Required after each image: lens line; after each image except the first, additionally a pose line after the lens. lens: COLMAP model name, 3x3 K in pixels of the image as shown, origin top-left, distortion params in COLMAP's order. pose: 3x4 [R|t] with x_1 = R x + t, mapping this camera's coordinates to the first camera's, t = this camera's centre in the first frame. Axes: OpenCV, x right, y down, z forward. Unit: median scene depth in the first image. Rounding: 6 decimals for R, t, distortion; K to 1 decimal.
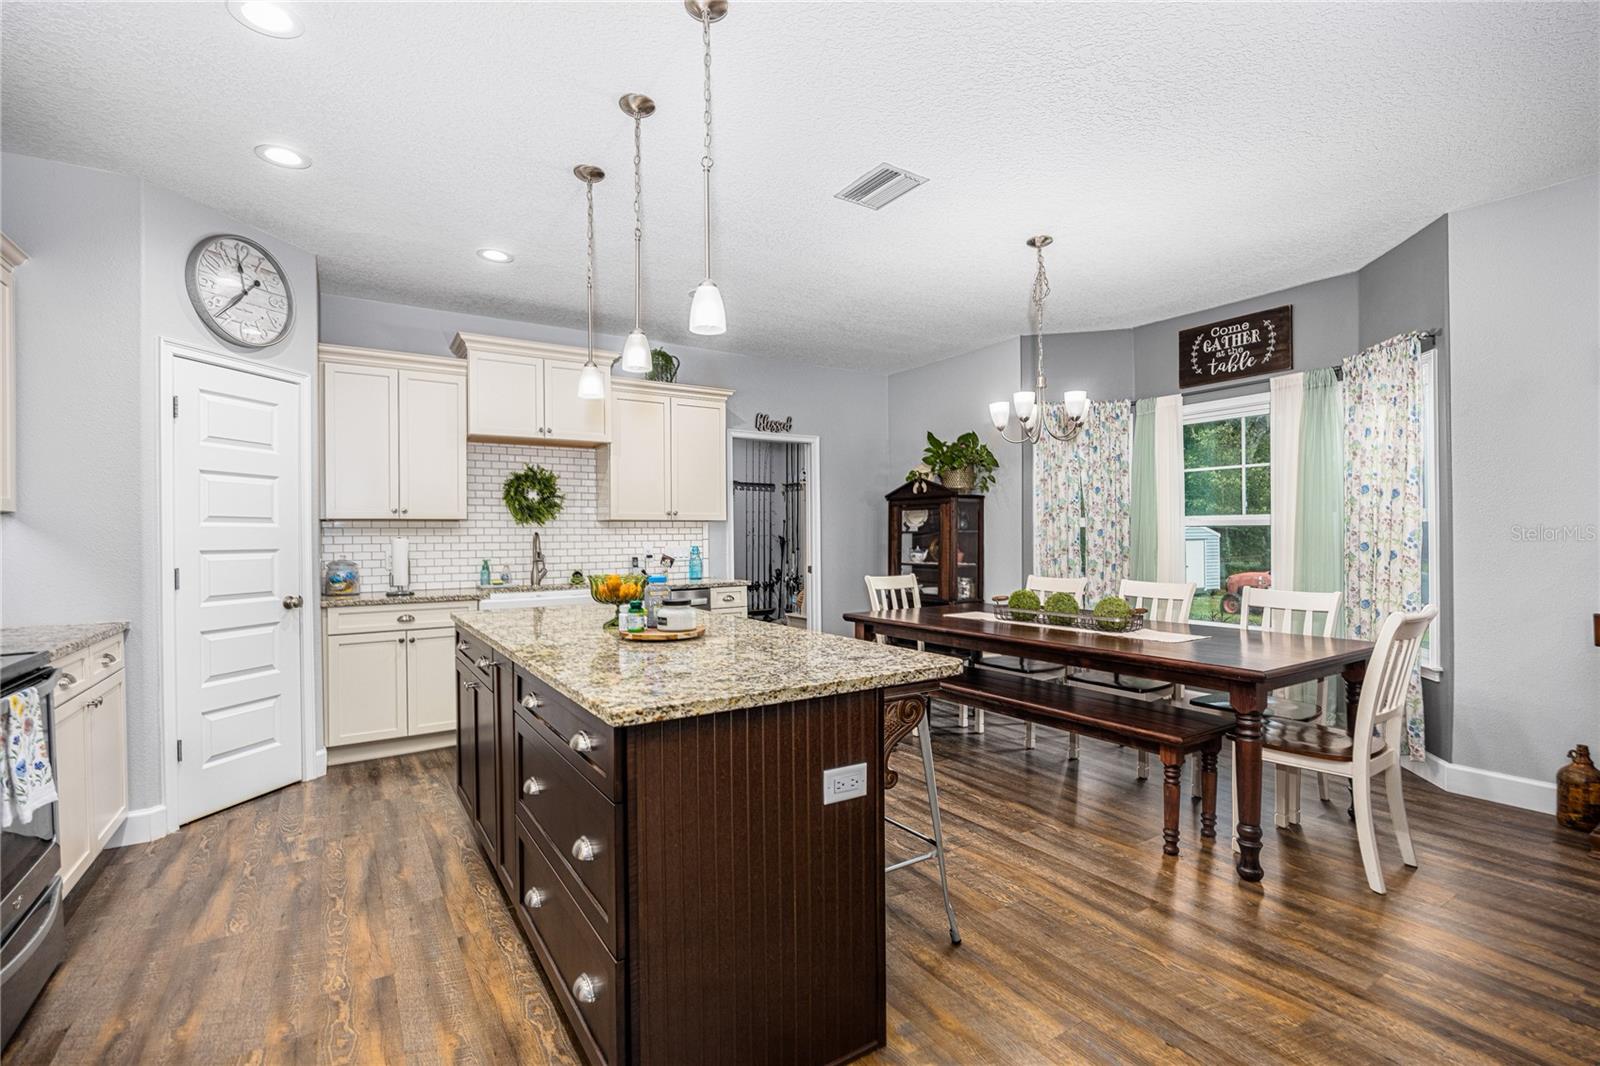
lens RADIAL K [[738.3, 0, 808.9], [0, 738.3, 536.2], [0, 0, 1]] dist [-0.012934, -0.000079]
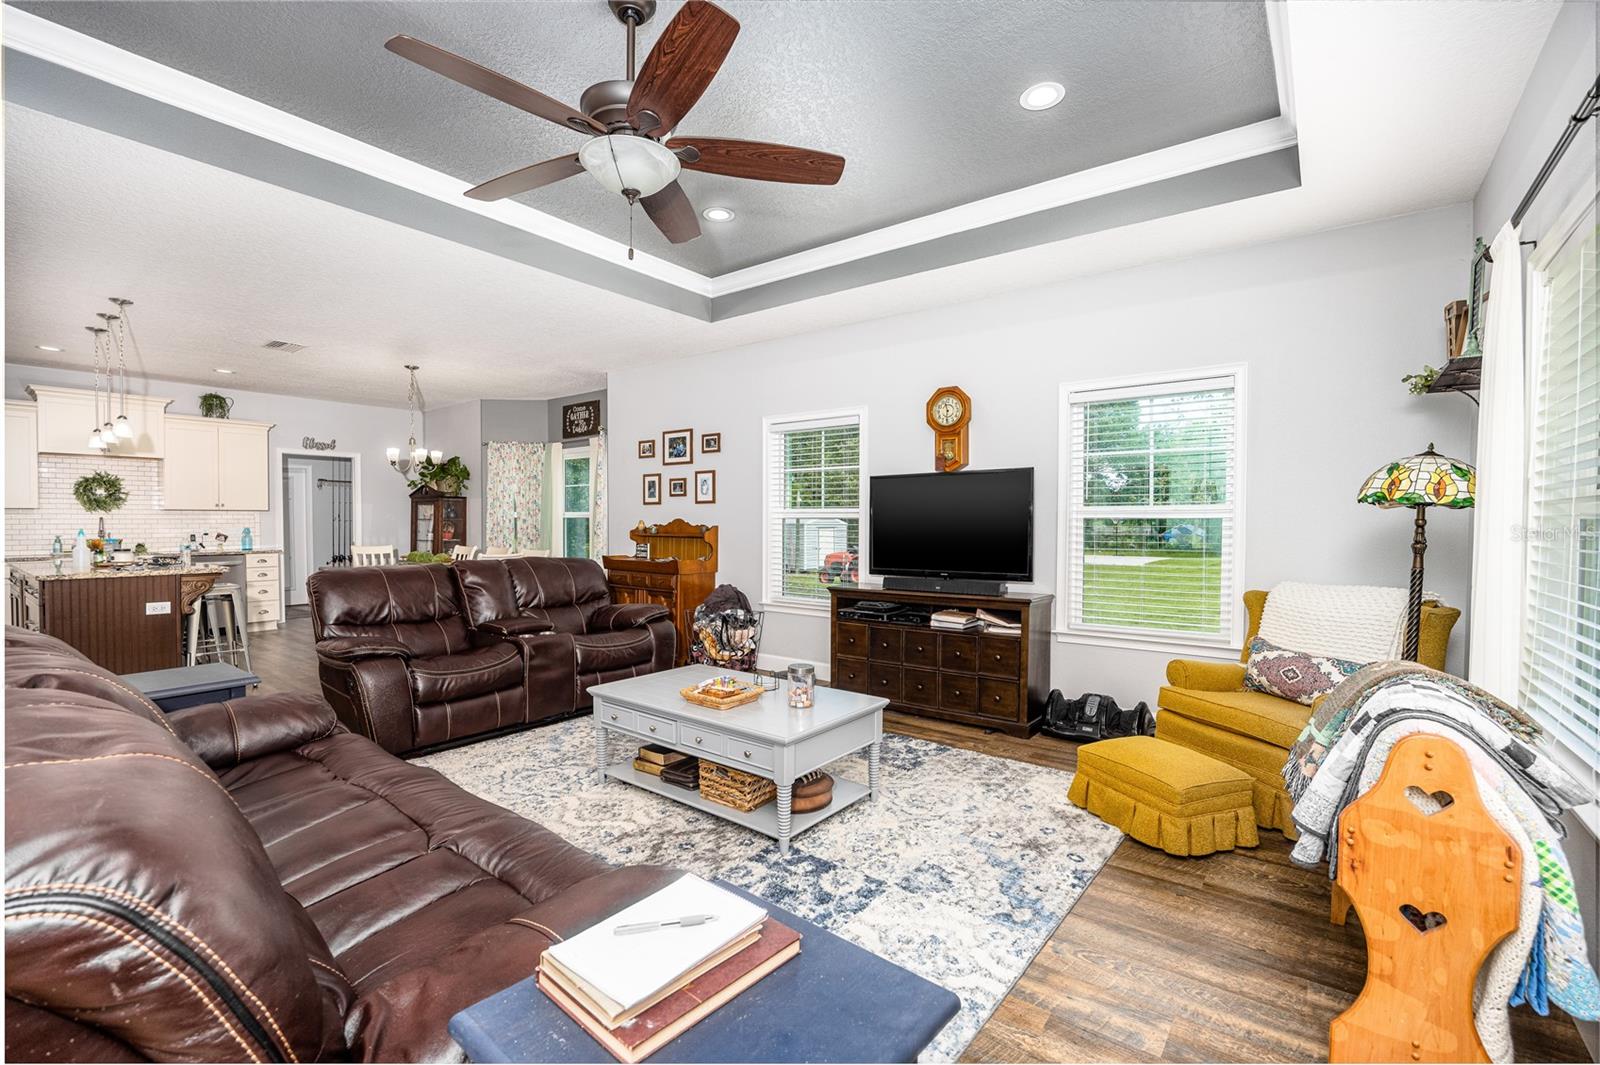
lens RADIAL K [[684.1, 0, 809.0], [0, 684.1, 536.1], [0, 0, 1]] dist [-0.022957, 0.000167]
pose [[0.941055, 0.002141, 0.338247, 0.512576], [-0.008370, 0.999821, 0.016957, -0.001355], [-0.338150, -0.018788, 0.940905, -0.739595]]
